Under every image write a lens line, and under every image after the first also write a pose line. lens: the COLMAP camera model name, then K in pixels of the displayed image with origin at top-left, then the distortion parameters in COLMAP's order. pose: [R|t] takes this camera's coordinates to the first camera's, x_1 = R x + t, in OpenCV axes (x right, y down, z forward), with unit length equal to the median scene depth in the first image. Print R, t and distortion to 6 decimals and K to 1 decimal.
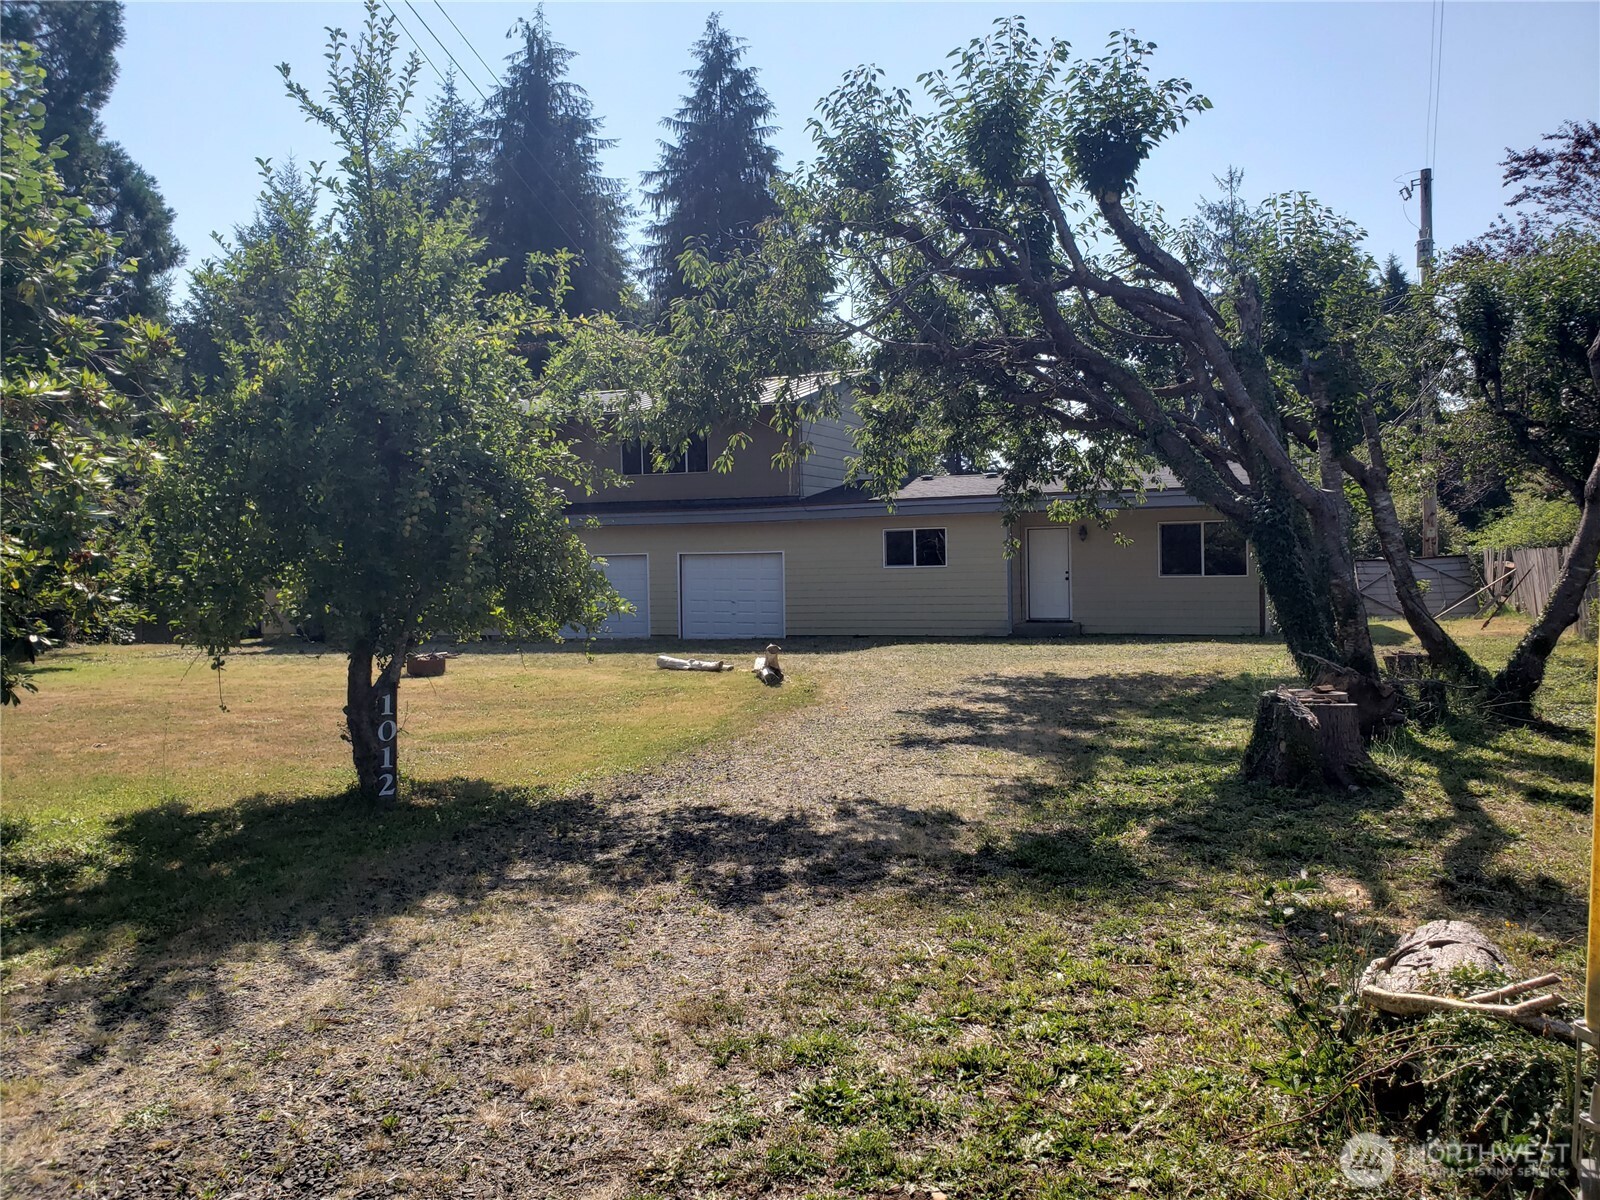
lens RADIAL K [[1243.8, 0, 799.4], [0, 1243.8, 597.3], [0, 0, 1]] dist [0.015370, -0.005906]
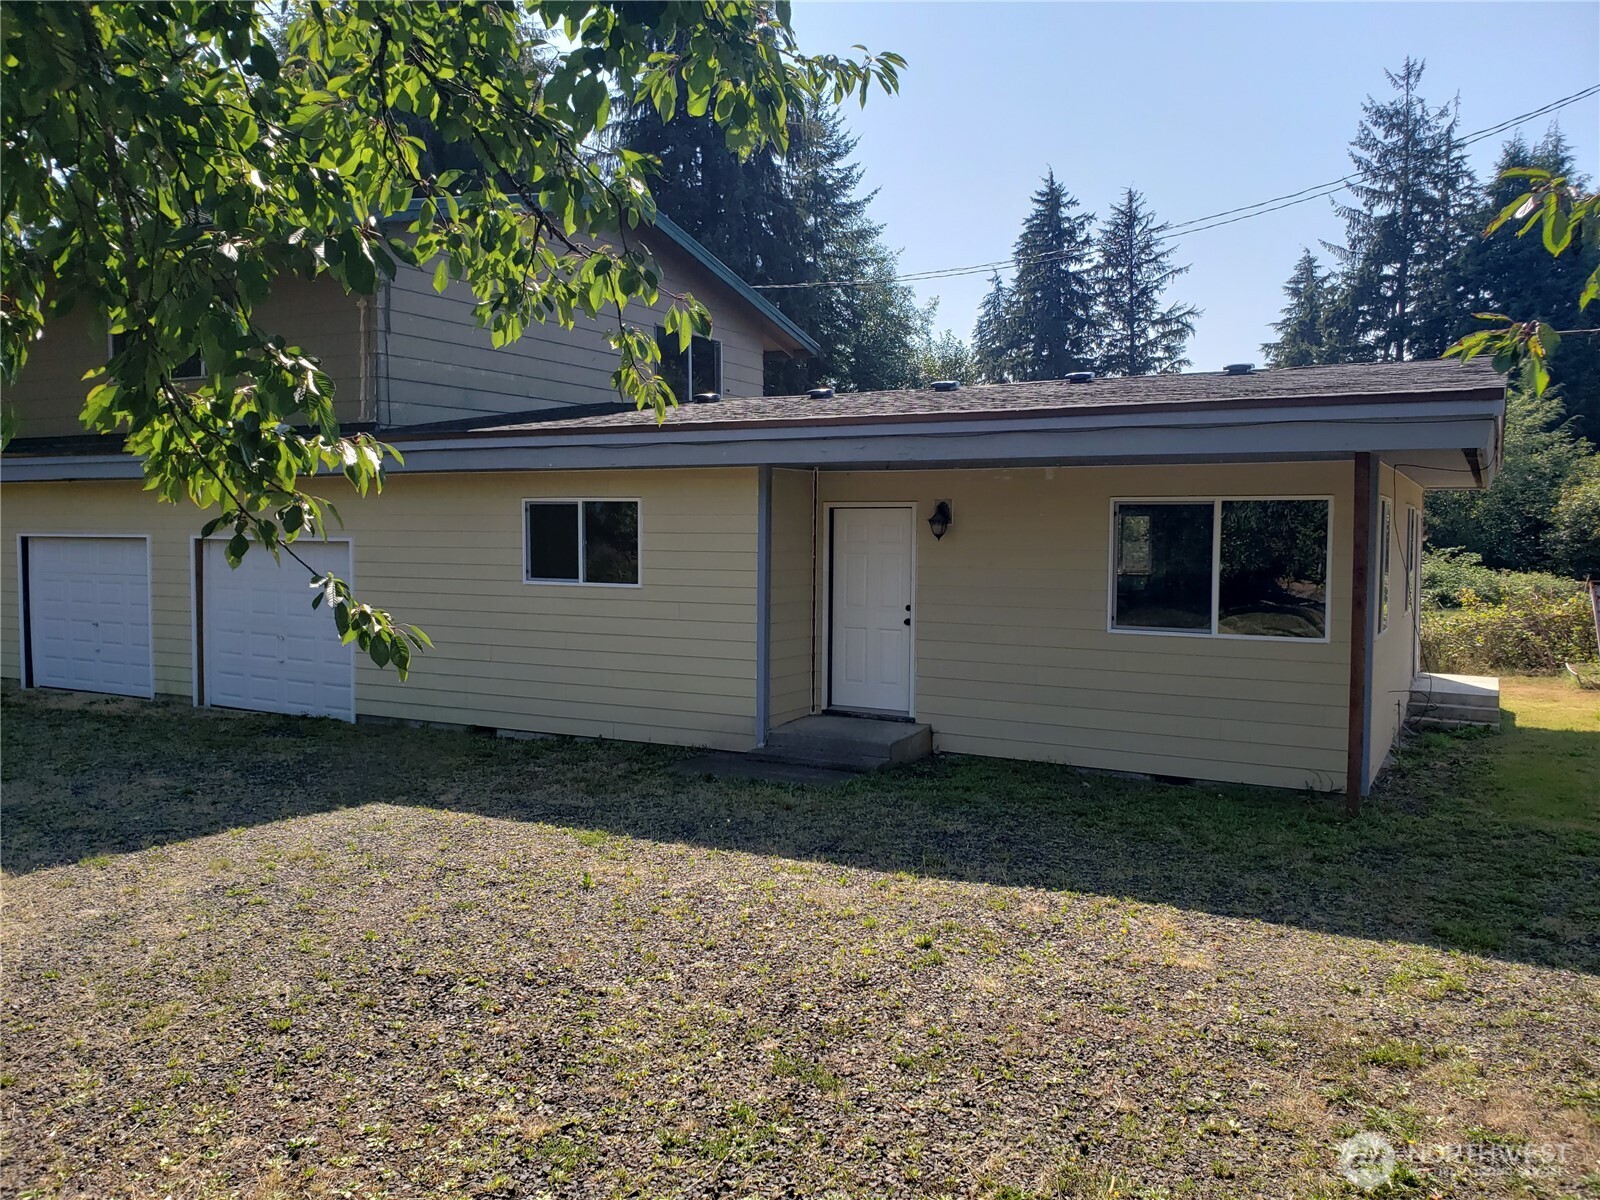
lens RADIAL K [[1243.8, 0, 800.0], [0, 1243.8, 600.0], [0, 0, 1]] dist [0.015370, -0.005906]
pose [[0.993460, 0.039087, -0.107281, 0.059104], [-0.036000, 0.998884, 0.030564, -0.009522], [0.108355, -0.026502, 0.993759, 0.155160]]
